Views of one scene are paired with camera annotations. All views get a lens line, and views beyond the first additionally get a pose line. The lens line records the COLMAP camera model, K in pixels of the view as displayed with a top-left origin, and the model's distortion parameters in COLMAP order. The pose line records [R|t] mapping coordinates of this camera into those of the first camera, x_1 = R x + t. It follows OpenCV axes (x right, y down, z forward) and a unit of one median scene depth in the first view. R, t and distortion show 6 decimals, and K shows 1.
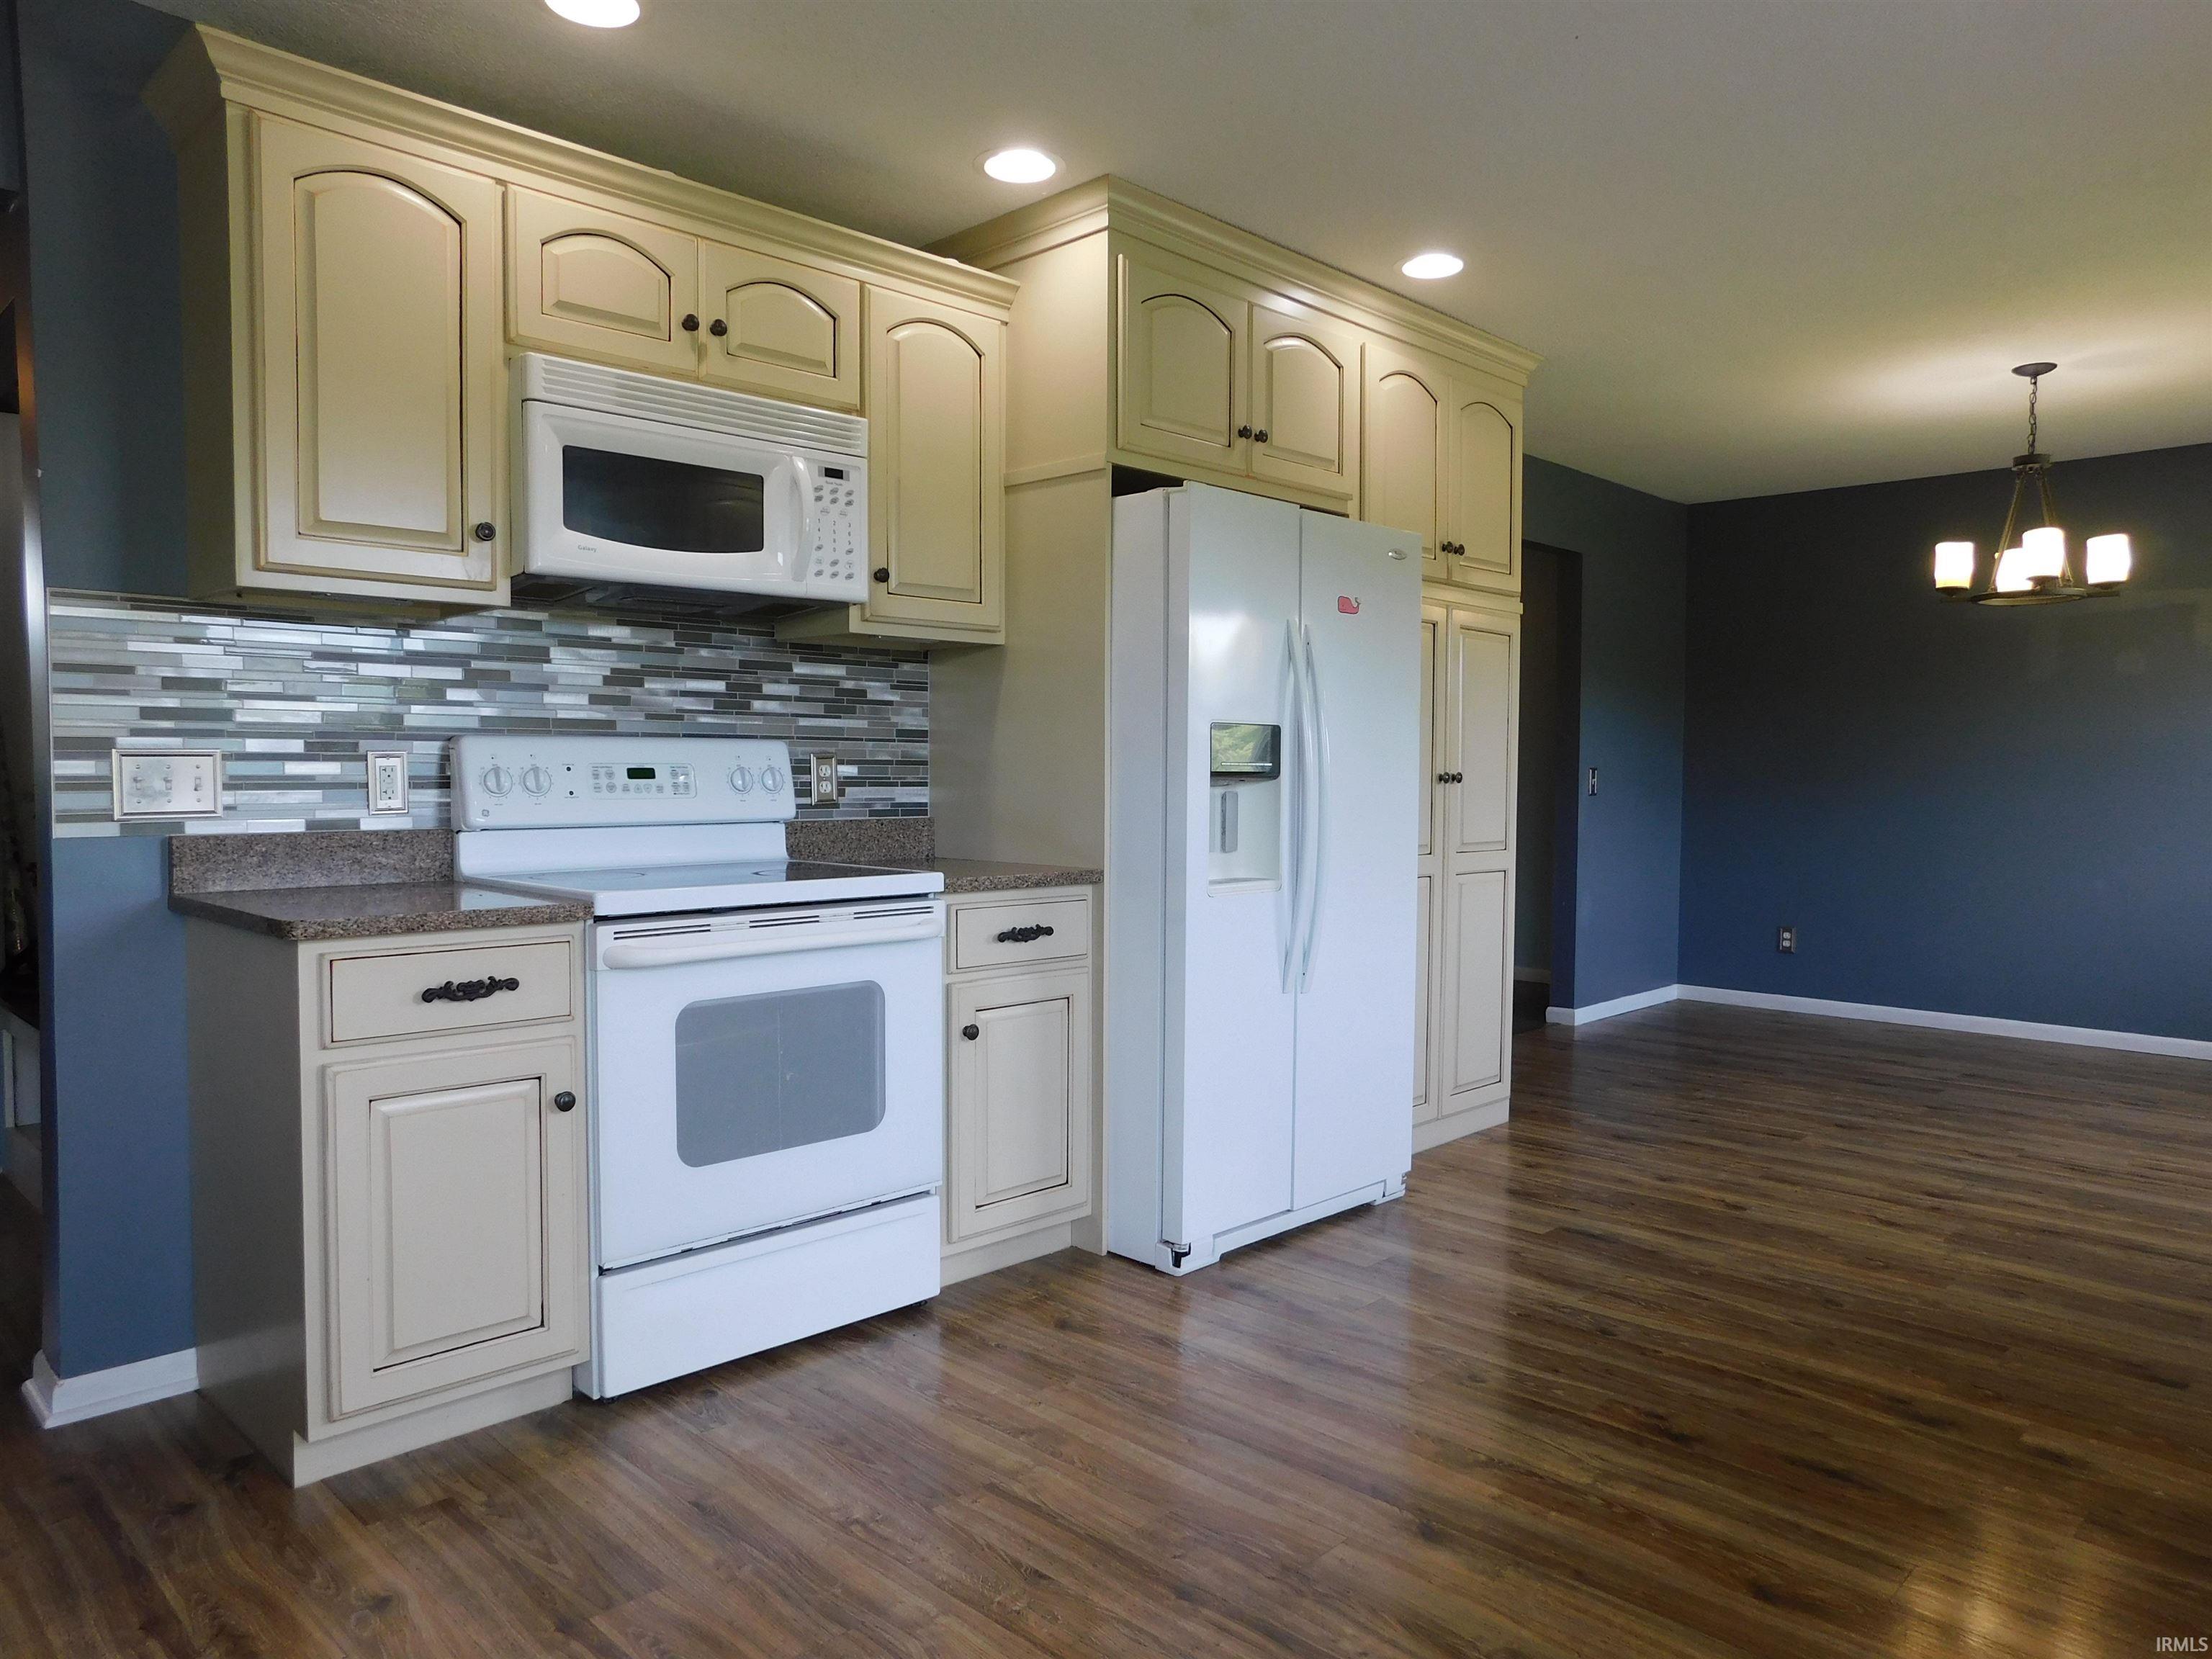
lens RADIAL K [[1486.0, 0, 1106.0], [0, 1486.0, 829.5], [0, 0, 1]] dist [-0.085710, 0.079826]
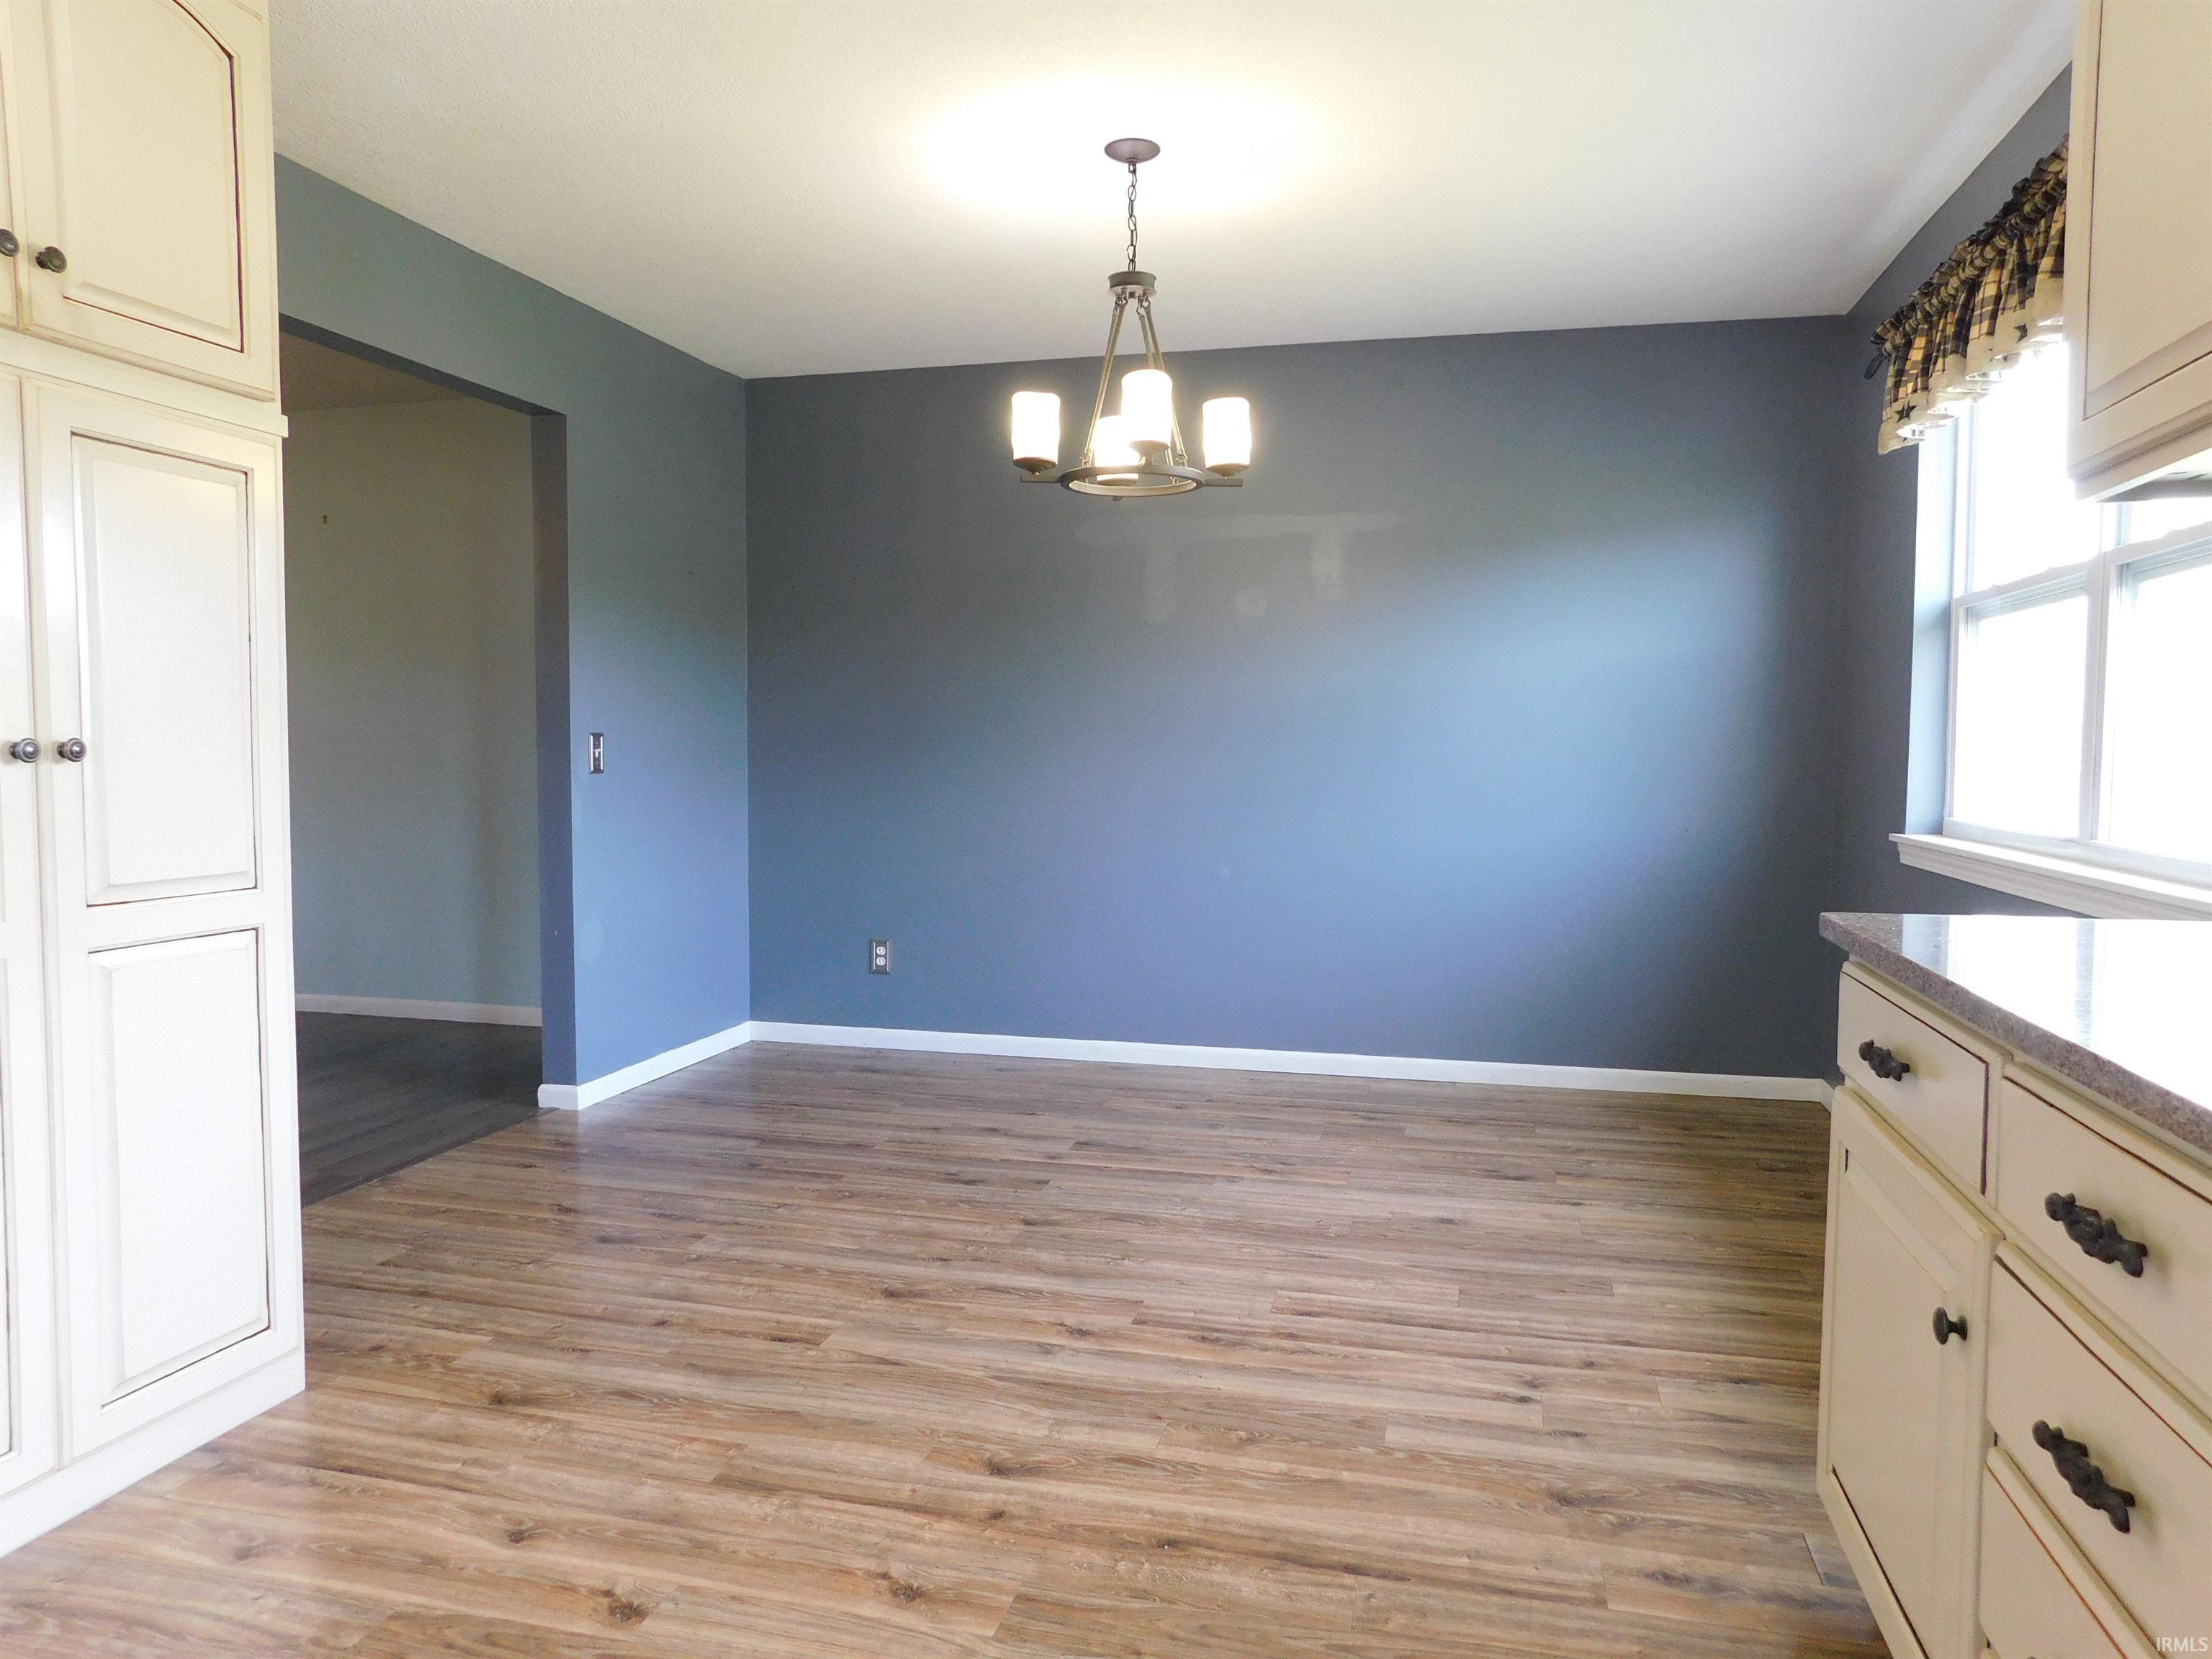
lens RADIAL K [[1486.0, 0, 1106.0], [0, 1486.0, 829.5], [0, 0, 1]] dist [-0.085710, 0.079826]
pose [[0.865068, -0.031781, 0.500646, 0.271937], [0.022191, 0.999439, 0.025100, -0.012771], [-0.501163, -0.010603, 0.865288, 0.404080]]
